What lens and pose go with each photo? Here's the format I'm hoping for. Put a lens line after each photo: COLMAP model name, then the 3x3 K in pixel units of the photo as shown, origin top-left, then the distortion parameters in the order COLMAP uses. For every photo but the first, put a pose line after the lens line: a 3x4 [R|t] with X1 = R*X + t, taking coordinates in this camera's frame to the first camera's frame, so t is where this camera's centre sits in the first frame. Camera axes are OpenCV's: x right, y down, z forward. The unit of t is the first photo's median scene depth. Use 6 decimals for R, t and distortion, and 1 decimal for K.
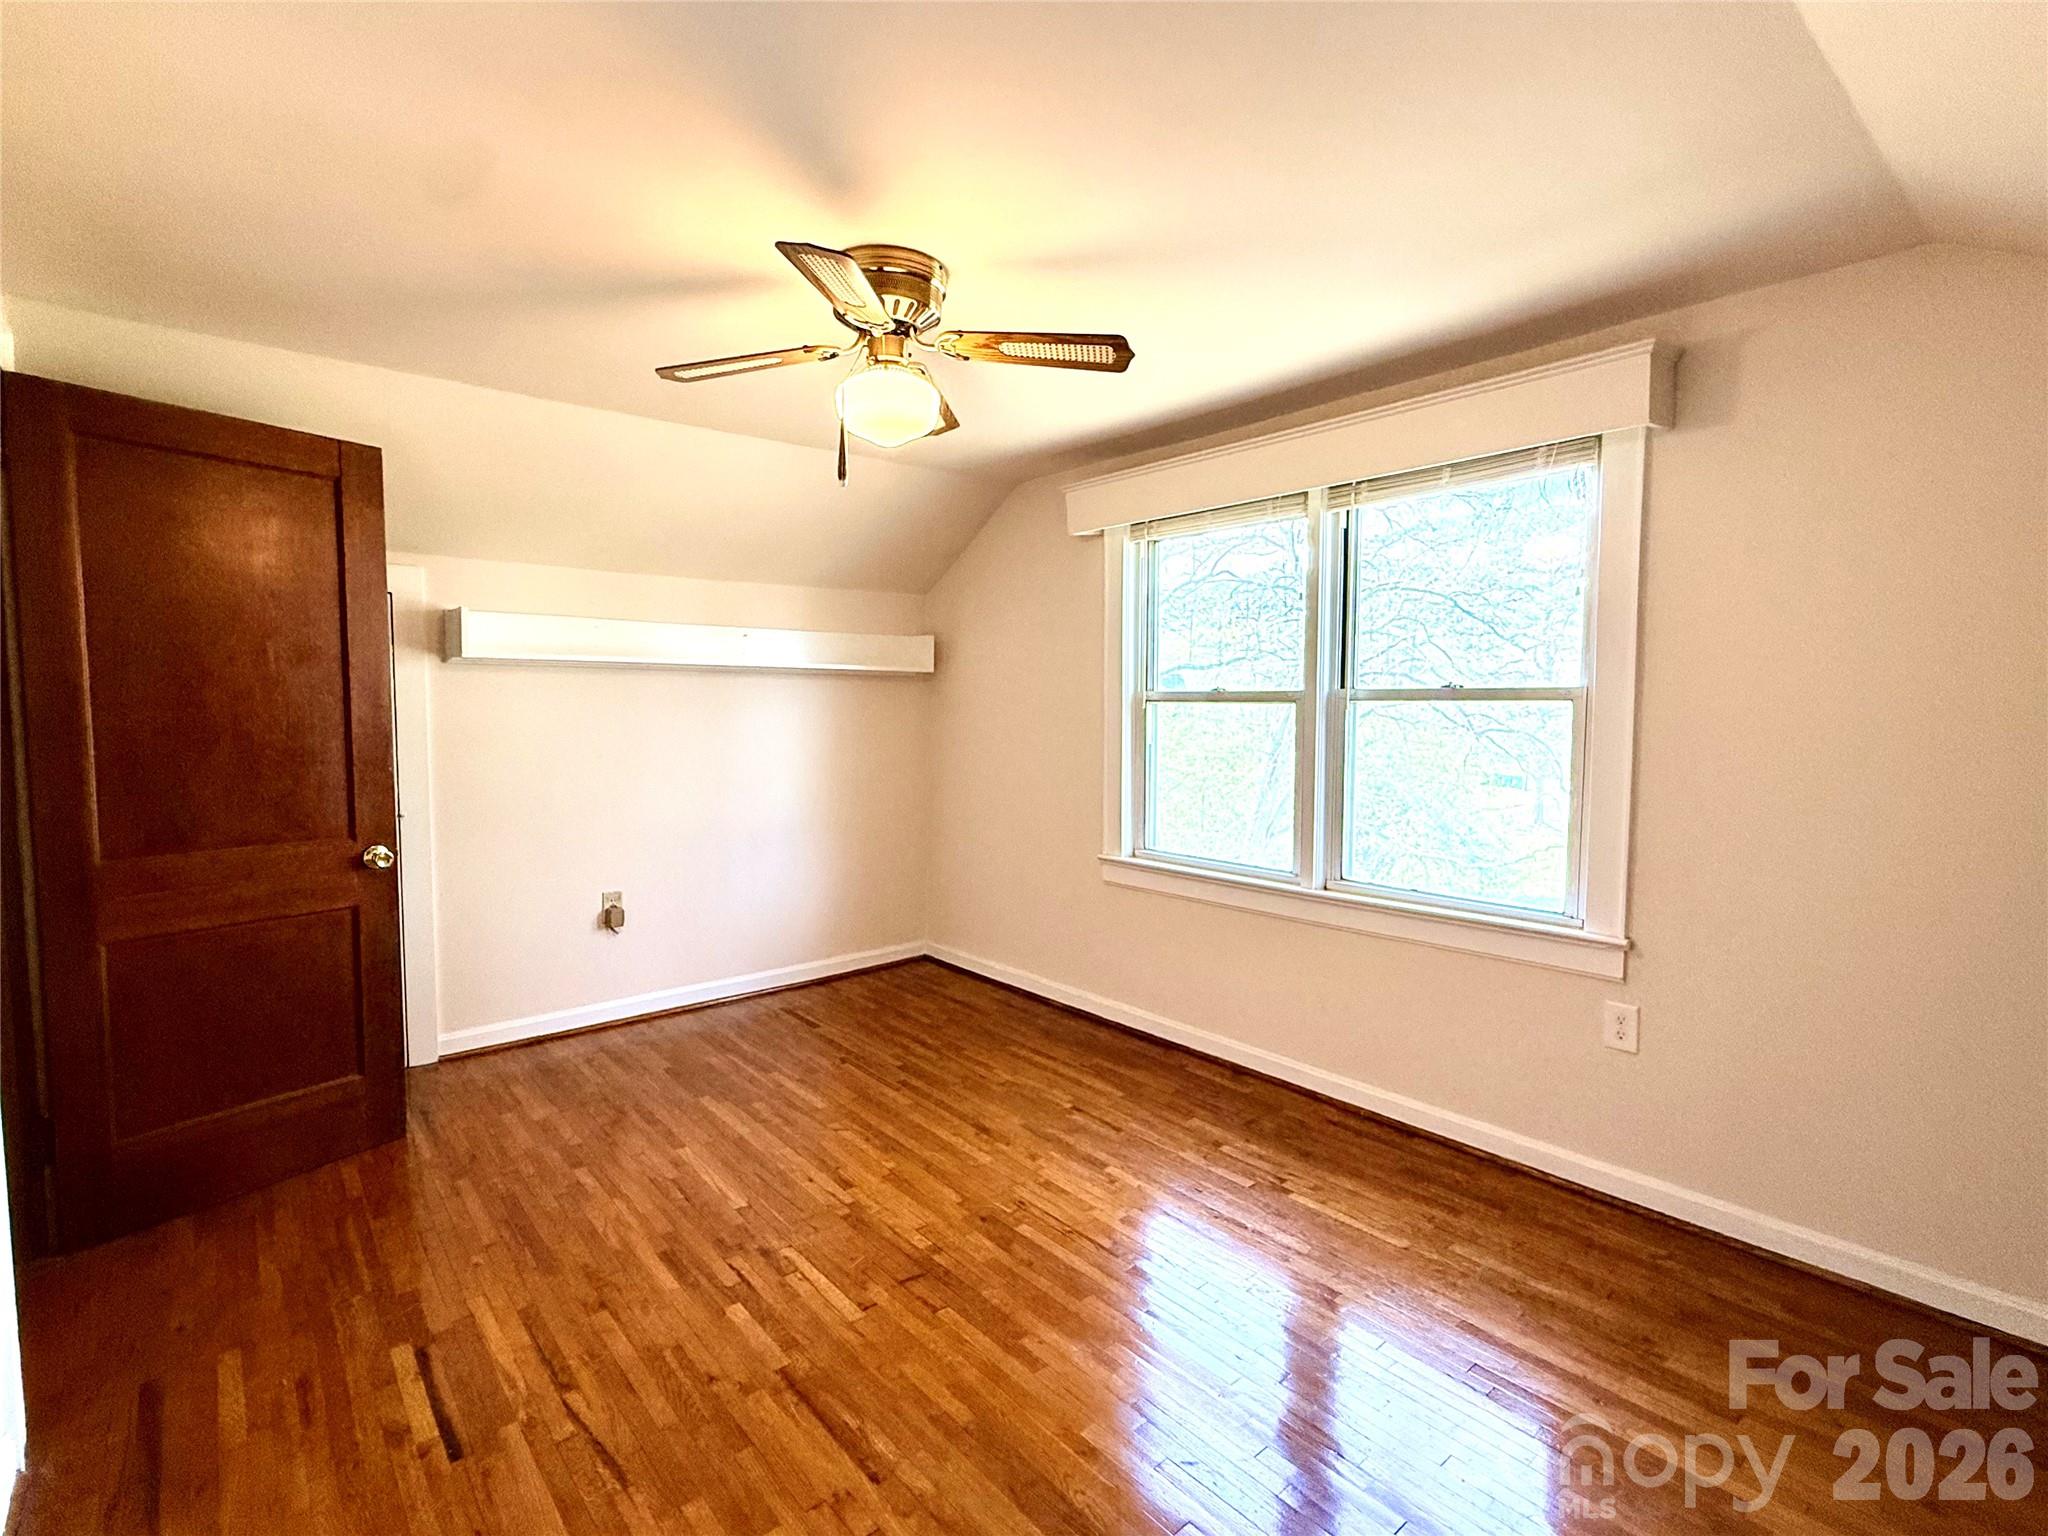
lens RADIAL K [[981.3, 0, 1024.0], [0, 981.3, 768.0], [0, 0, 1]] dist [-0.002977, 0.000275]
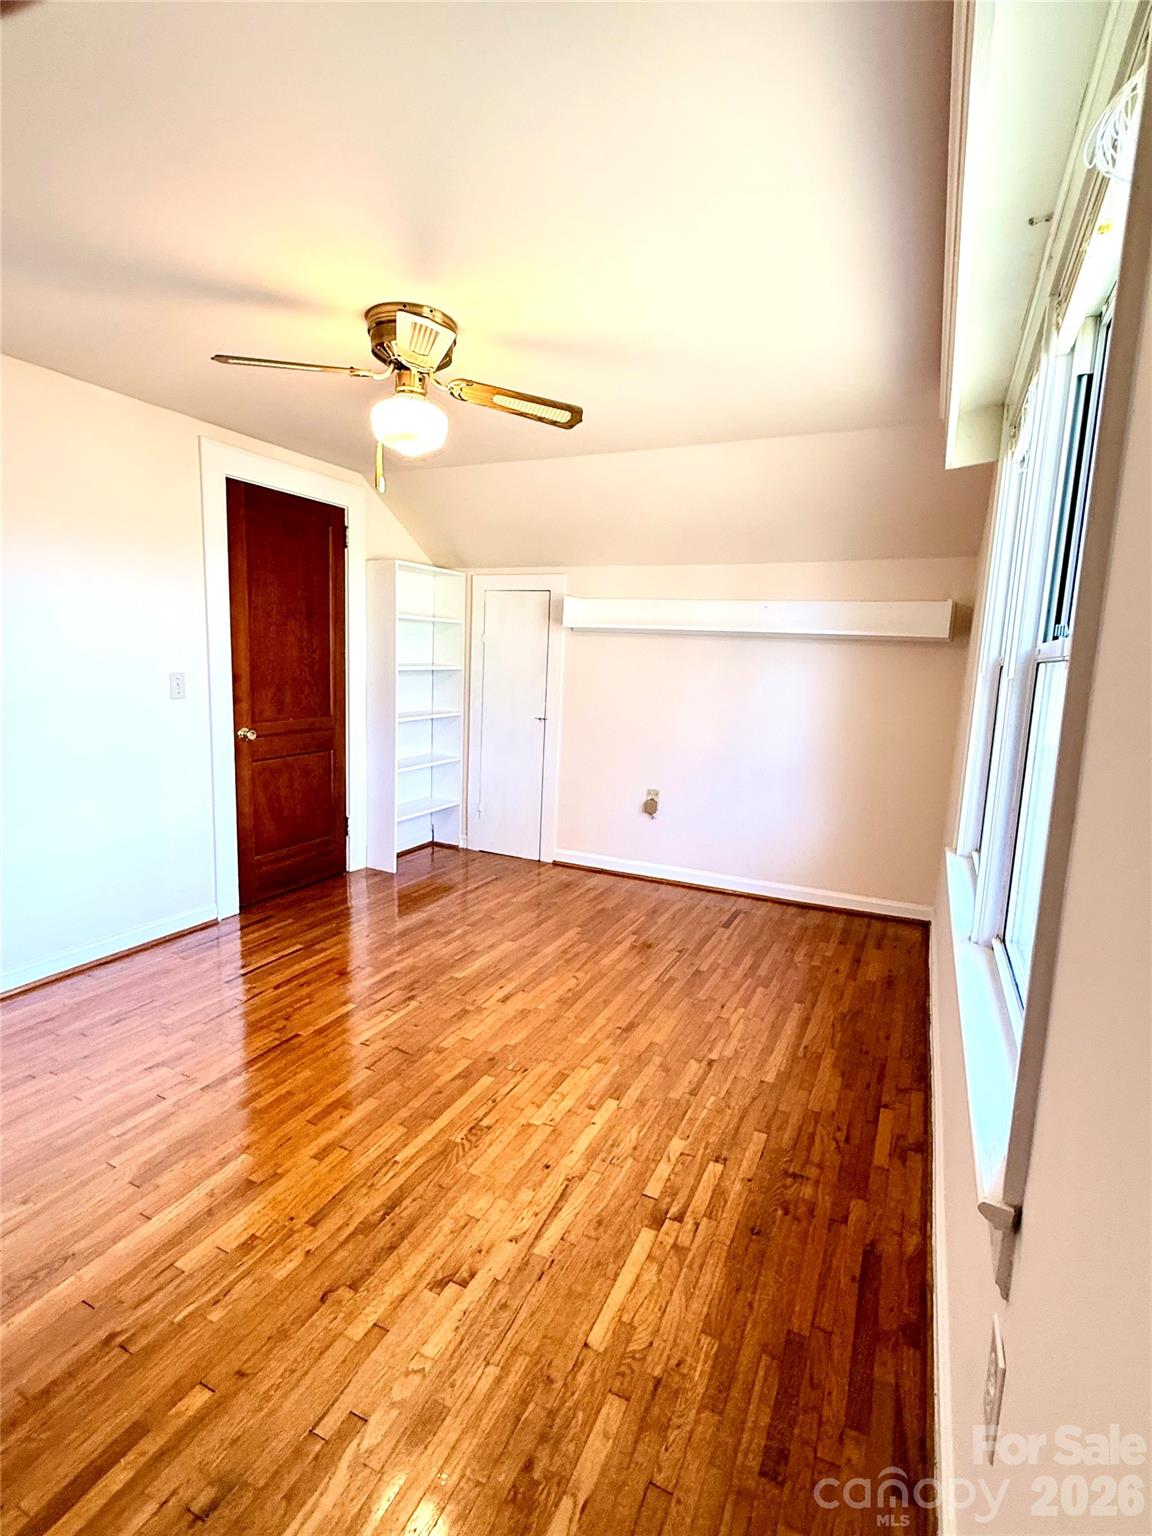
lens RADIAL K [[735.9, 0, 571.9], [0, 735.9, 767.3], [0, 0, 1]] dist [-0.002977, 0.000275]
pose [[0.406361, 0.149284, -0.901435, 0.607126], [-0.100029, 0.987901, 0.118511, -0.027849], [0.908221, 0.042012, 0.416378, 0.517397]]
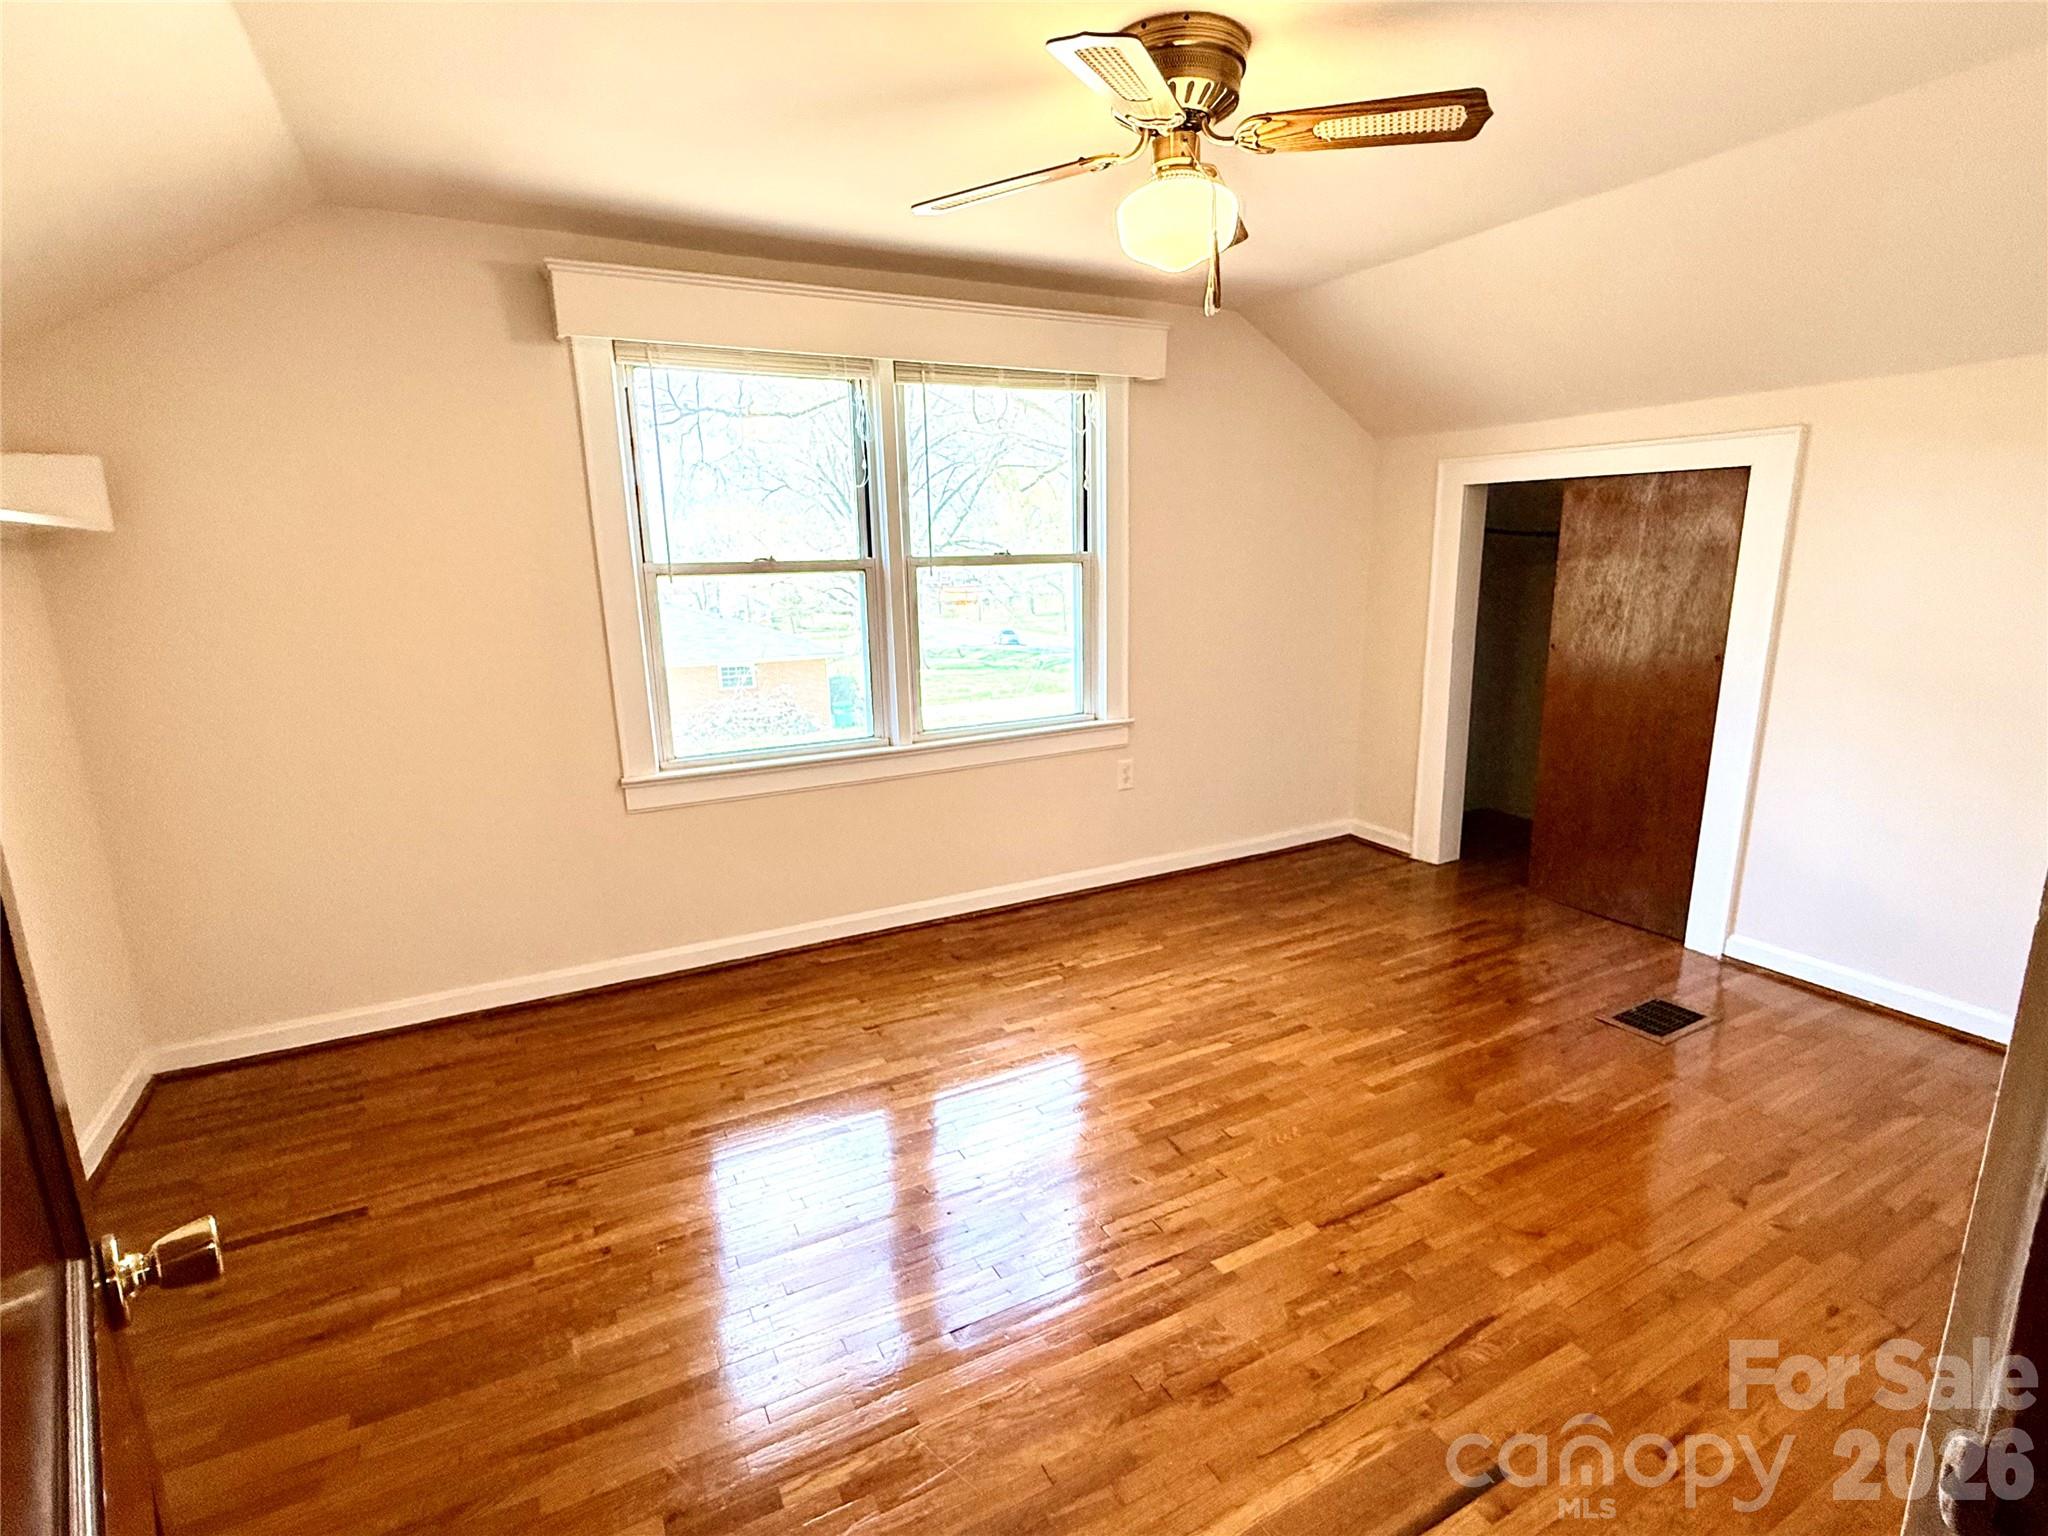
lens RADIAL K [[981.3, 0, 1024.0], [0, 981.3, 768.0], [0, 0, 1]] dist [-0.002977, 0.000275]
pose [[0.210086, -0.212451, 0.954321, -0.705976], [0.087410, 0.976277, 0.198096, -0.054809], [-0.973768, 0.041800, 0.223673, 0.619229]]
